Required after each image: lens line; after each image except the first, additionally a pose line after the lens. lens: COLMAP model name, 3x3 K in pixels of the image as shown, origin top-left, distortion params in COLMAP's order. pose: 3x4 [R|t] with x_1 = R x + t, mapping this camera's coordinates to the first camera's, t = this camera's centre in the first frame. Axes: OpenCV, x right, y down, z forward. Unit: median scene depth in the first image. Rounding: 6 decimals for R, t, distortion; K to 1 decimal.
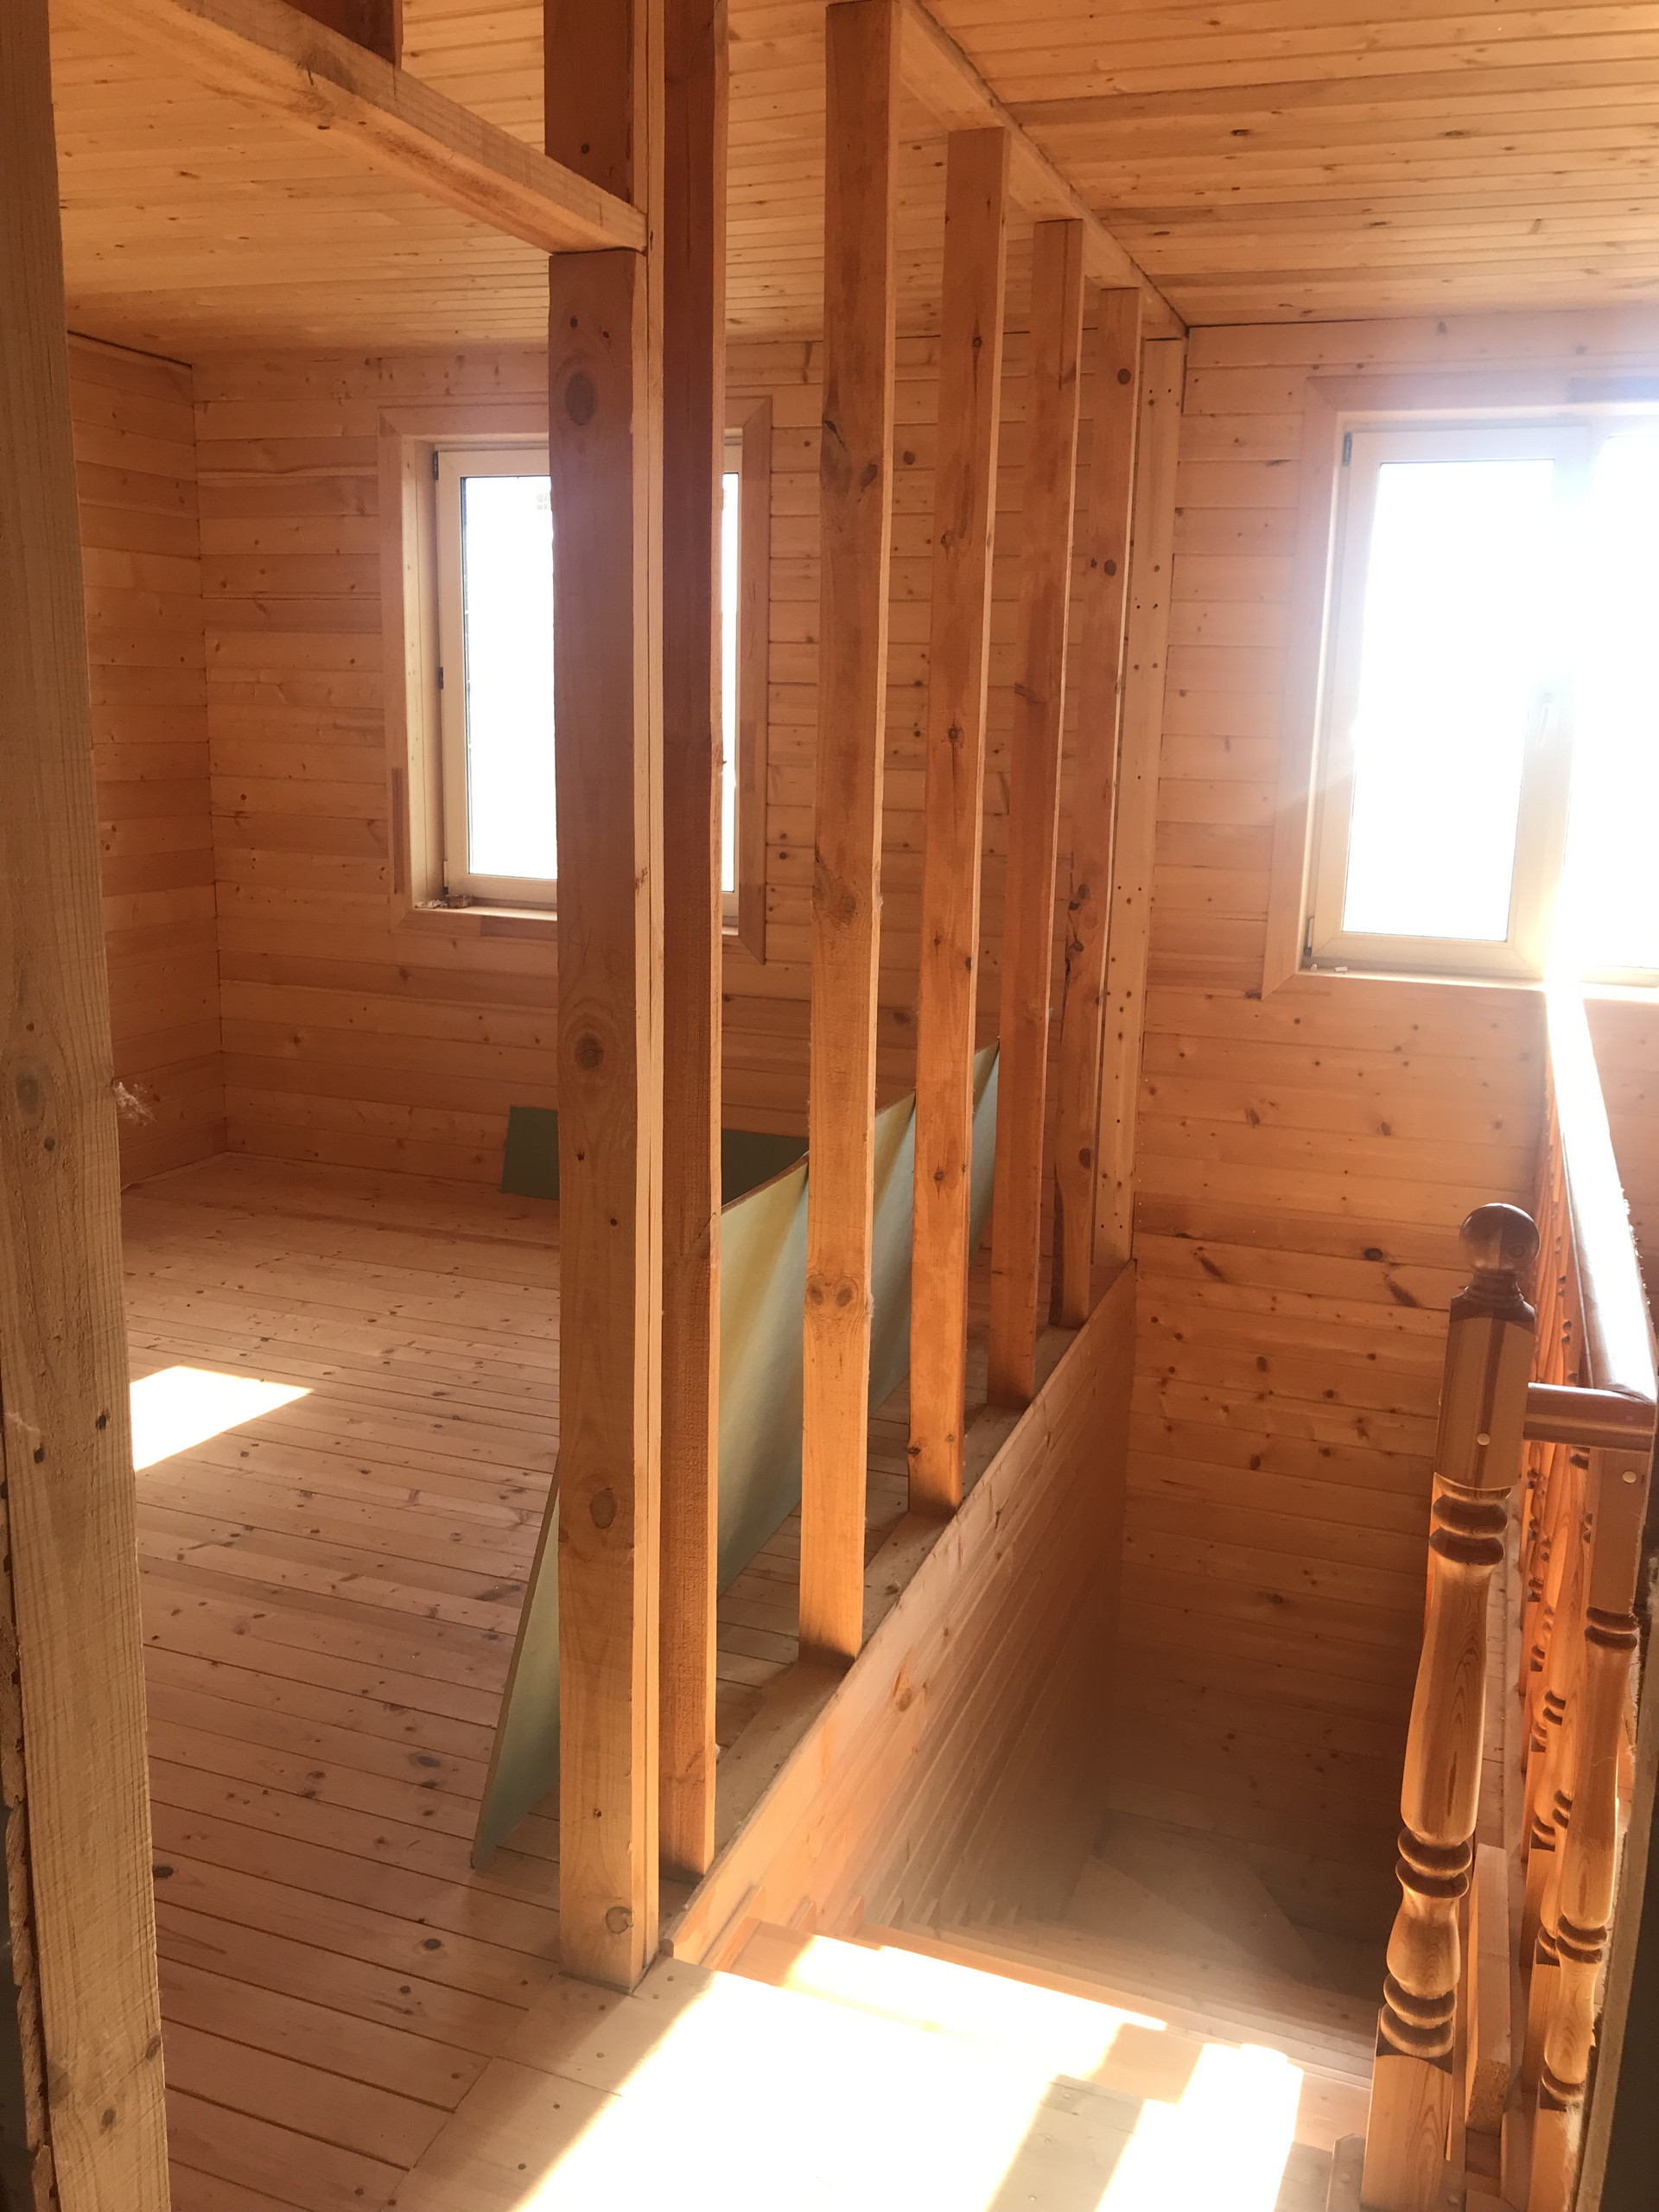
lens RADIAL K [[1830.2, 0, 823.4], [0, 1830.2, 1092.7], [0, 0, 1]] dist [0.035550, -0.035815]
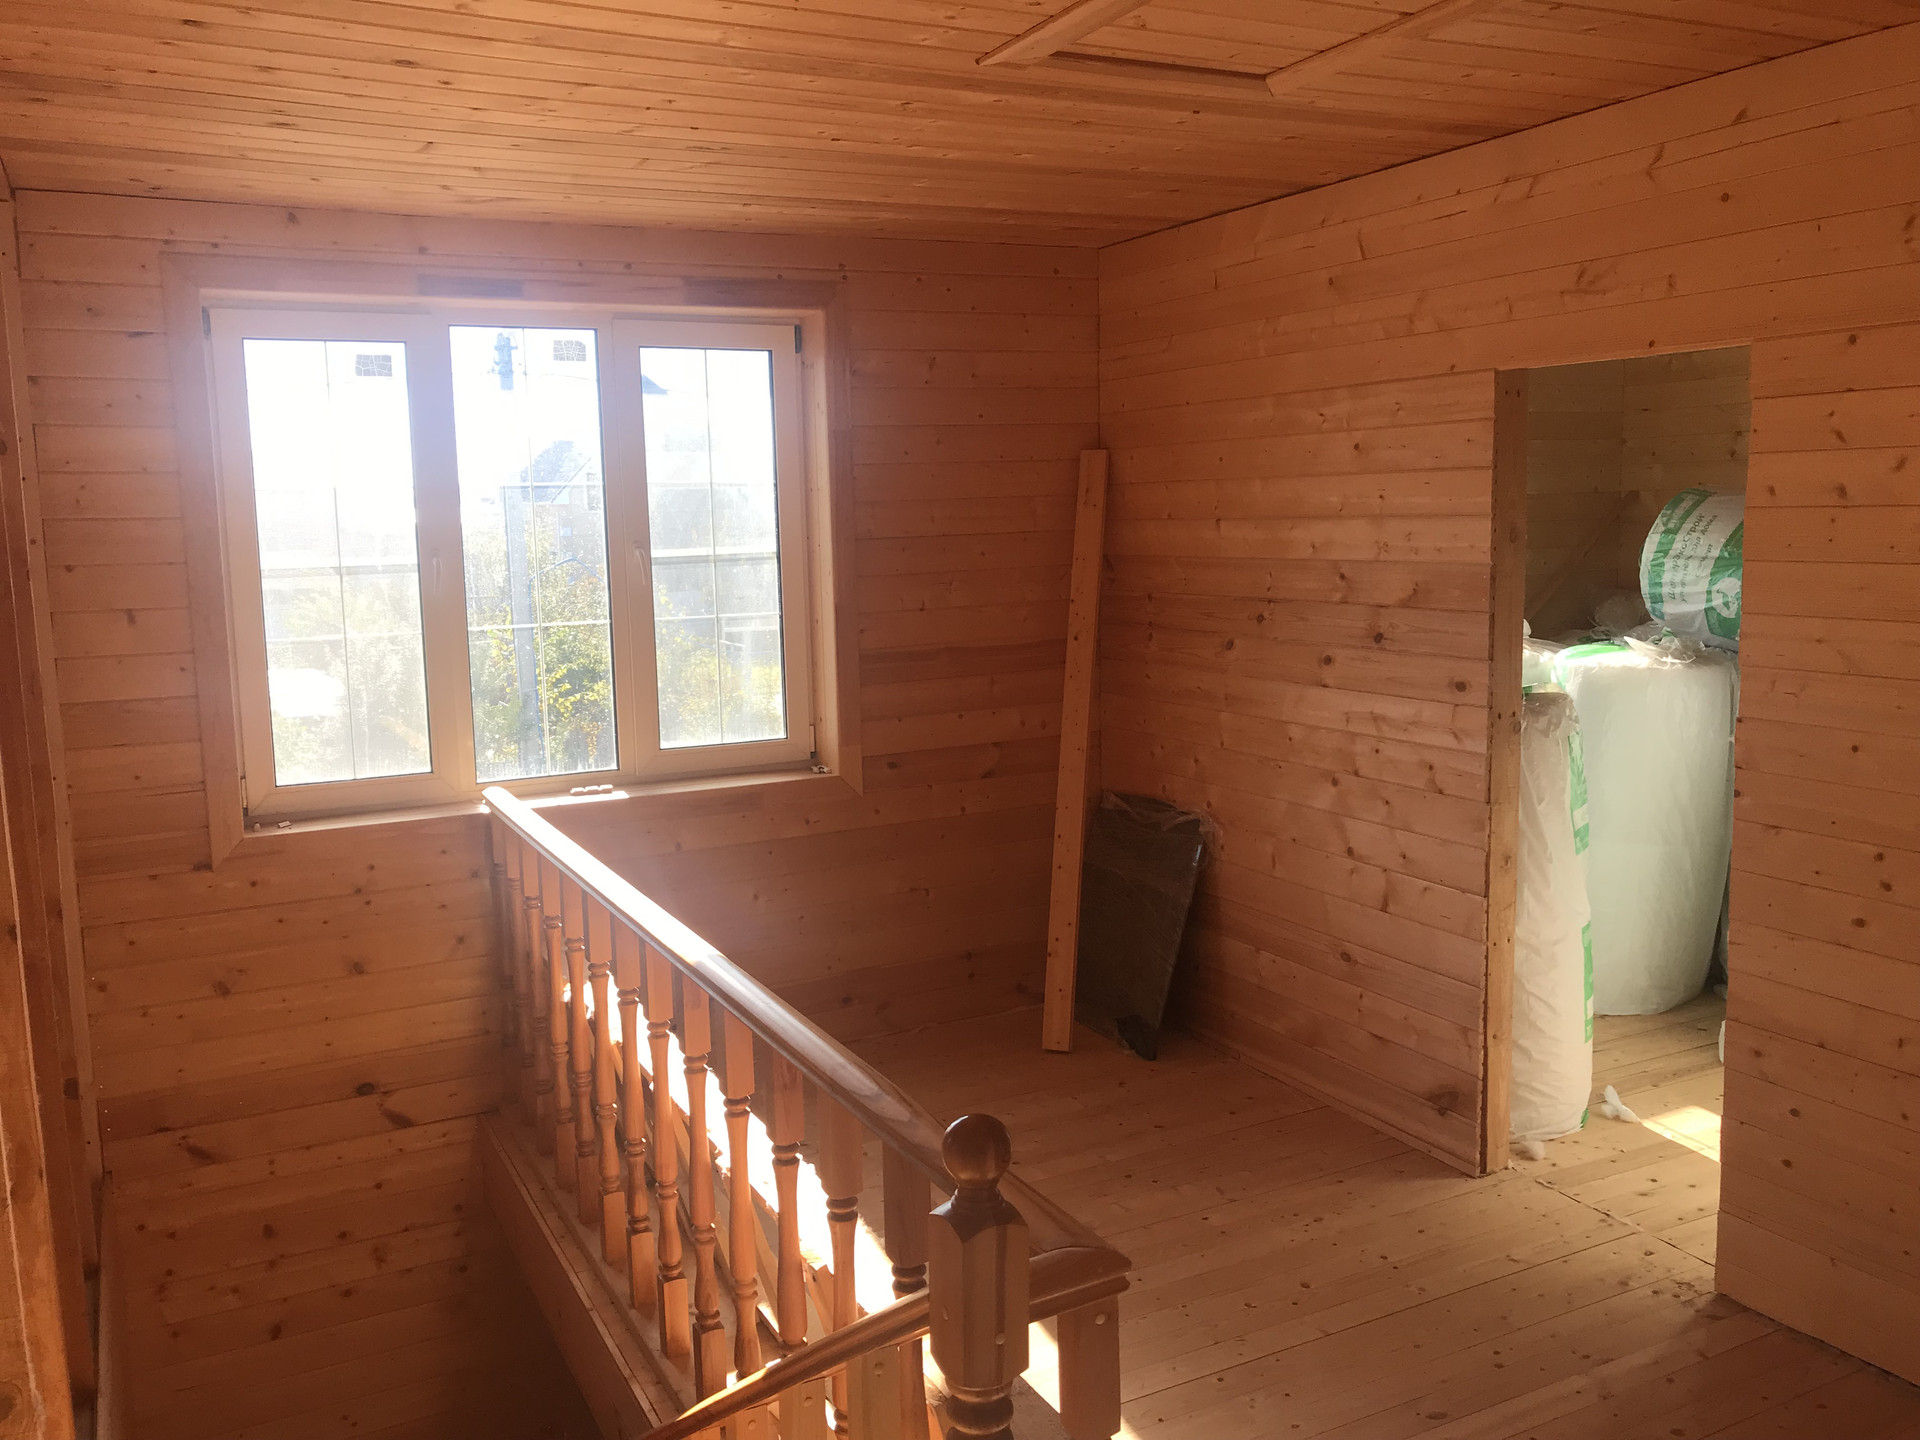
lens RADIAL K [[1588.6, 0, 957.9], [0, 1588.6, 726.8], [0, 0, 1]] dist [0.035550, -0.035815]
pose [[0.676694, -0.139051, 0.723014, -0.097208], [0.187994, 0.982085, 0.012925, -0.061864], [-0.711859, 0.127176, 0.690712, 0.119494]]
